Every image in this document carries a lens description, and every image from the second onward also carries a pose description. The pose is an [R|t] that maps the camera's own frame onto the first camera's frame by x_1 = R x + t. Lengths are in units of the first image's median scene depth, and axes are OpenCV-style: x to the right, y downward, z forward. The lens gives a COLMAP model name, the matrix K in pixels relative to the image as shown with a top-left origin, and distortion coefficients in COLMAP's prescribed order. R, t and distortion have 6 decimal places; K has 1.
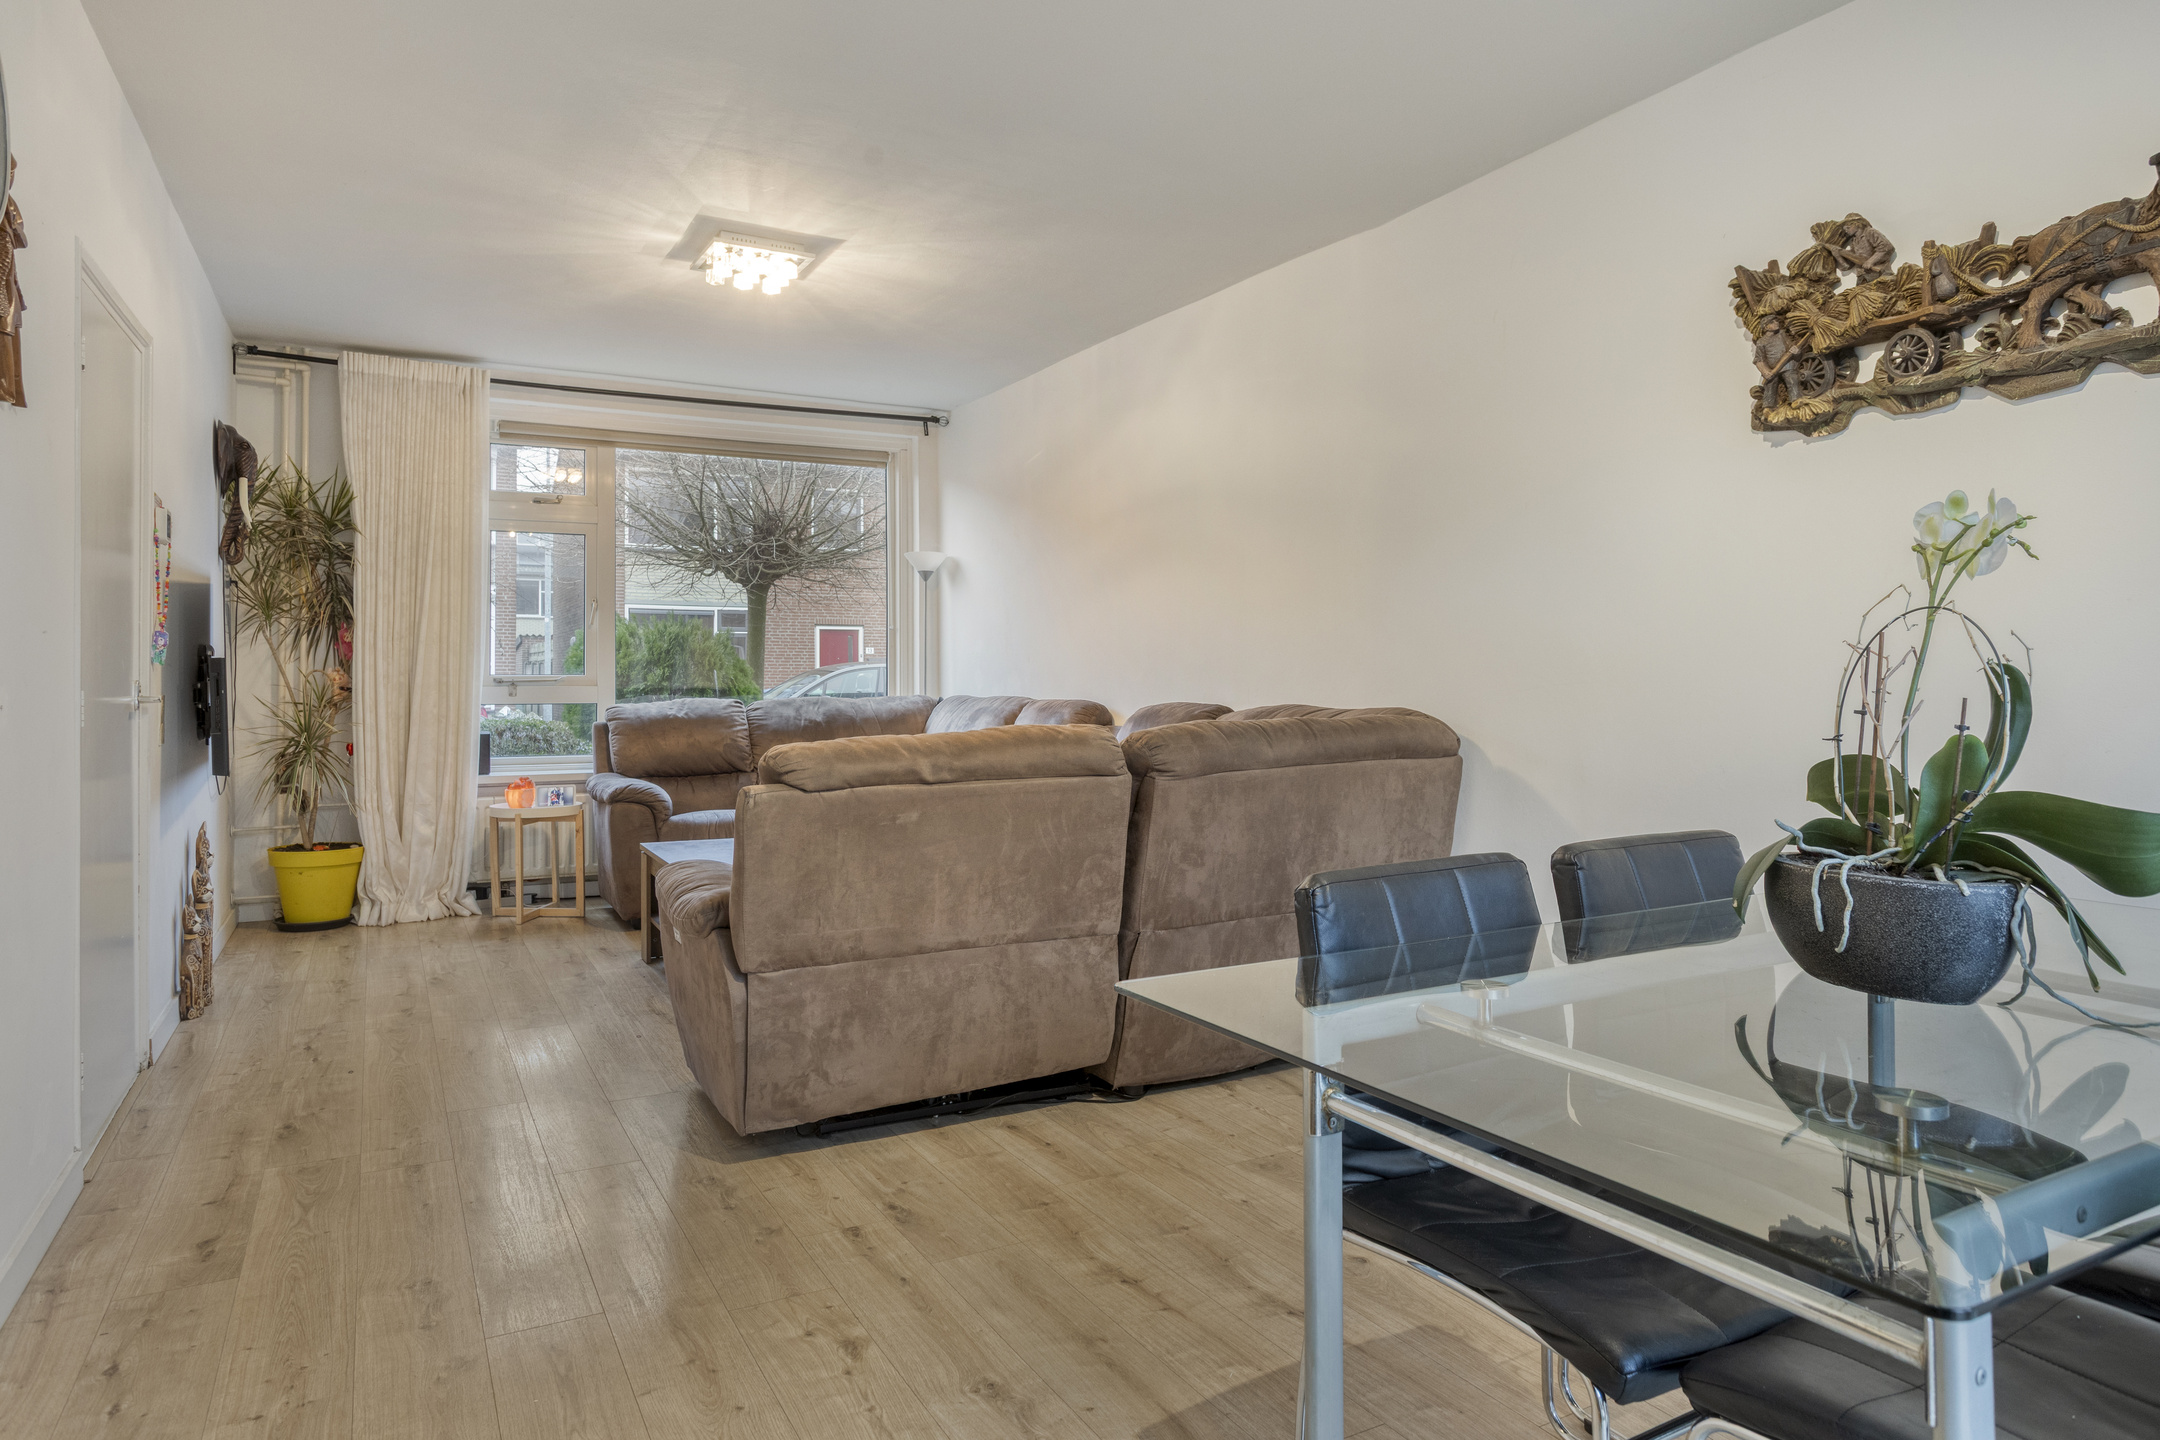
lens RADIAL K [[1300.7, 0, 1066.4], [0, 1300.7, 660.5], [0, 0, 1]] dist [-0.043309, 0.039023]
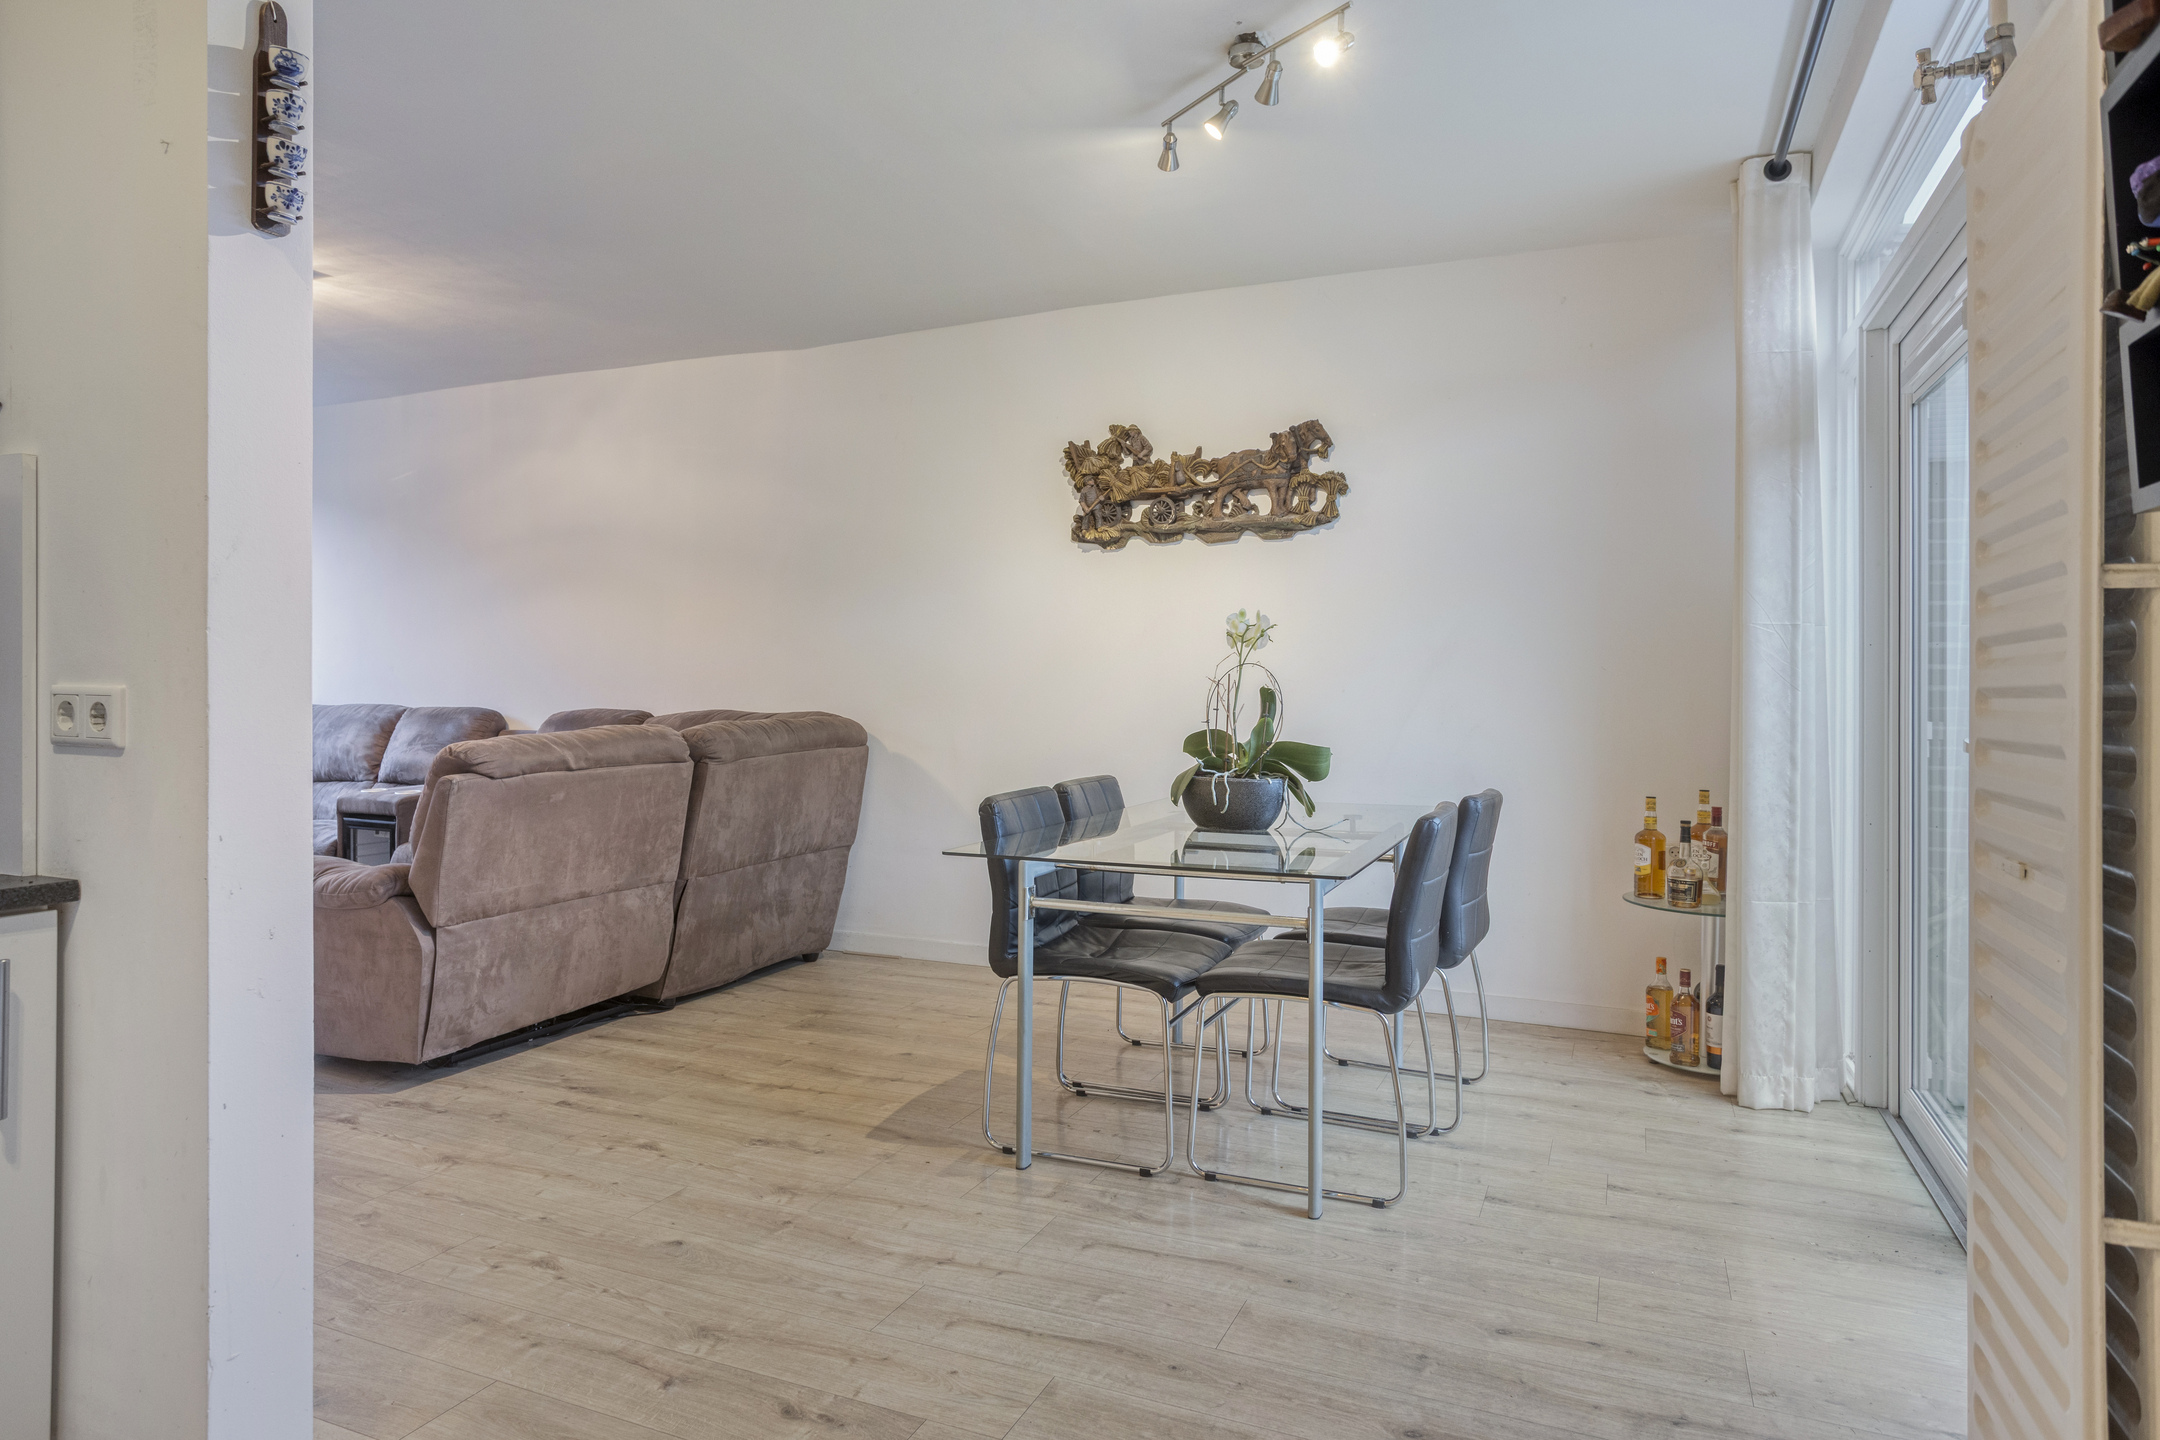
lens RADIAL K [[1303.3, 0, 1060.5], [0, 1303.3, 697.7], [0, 0, 1]] dist [-0.044515, 0.041717]
pose [[0.792786, 0.000286, 0.609500, -0.478456], [-0.014787, 0.999715, 0.018765, -0.008970], [-0.609321, -0.023889, 0.792564, -0.305017]]
